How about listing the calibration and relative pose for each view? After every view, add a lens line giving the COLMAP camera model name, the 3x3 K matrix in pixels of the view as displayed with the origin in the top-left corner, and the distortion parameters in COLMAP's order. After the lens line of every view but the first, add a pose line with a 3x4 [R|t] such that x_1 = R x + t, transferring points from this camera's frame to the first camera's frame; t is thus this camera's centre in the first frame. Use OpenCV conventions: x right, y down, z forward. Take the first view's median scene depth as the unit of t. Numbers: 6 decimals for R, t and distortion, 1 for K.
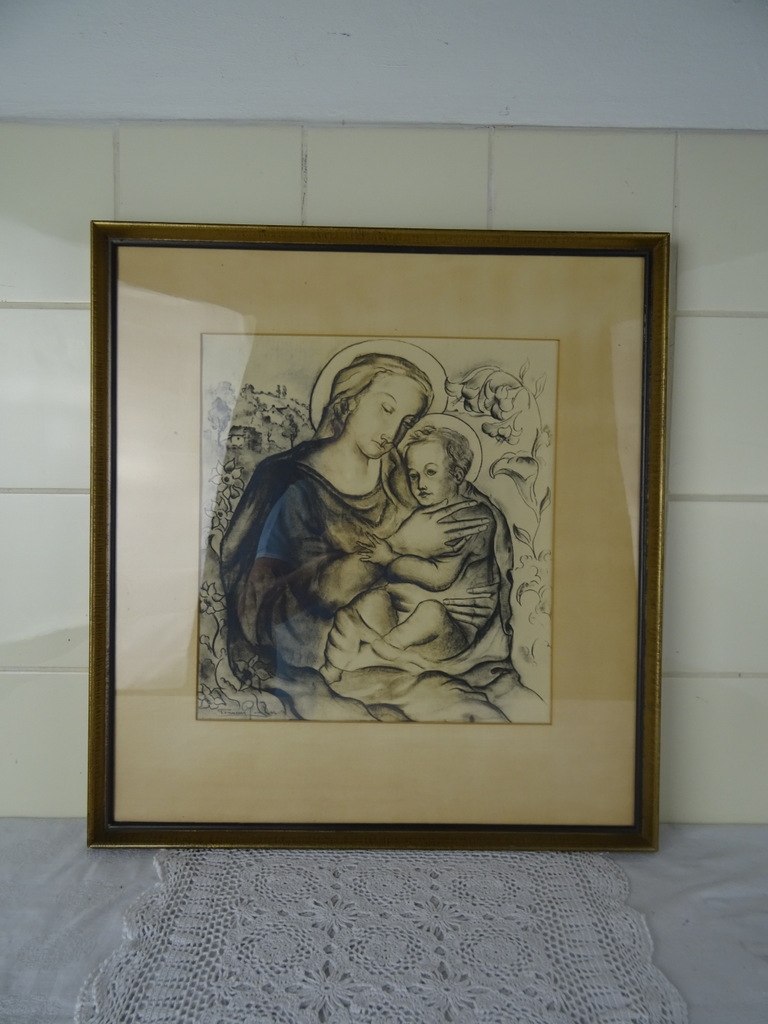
lens RADIAL K [[731.9, 0, 382.3], [0, 731.9, 508.8], [0, 0, 1]] dist [-0.000642, -0.006407]
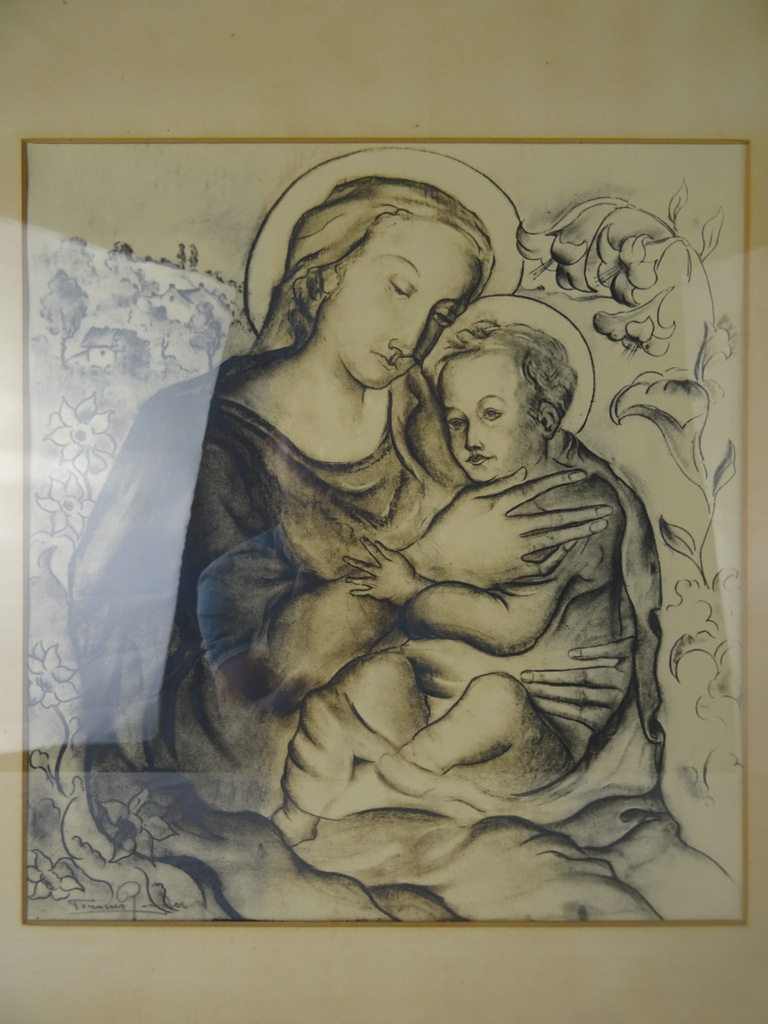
lens RADIAL K [[731.9, 0, 386.1], [0, 731.9, 508.5], [0, 0, 1]] dist [-0.000642, -0.006407]
pose [[0.999790, -0.015465, -0.013483, 0.001076], [0.015274, 0.999783, -0.014133, 0.019676], [0.013698, 0.013924, 0.999809, 0.505908]]
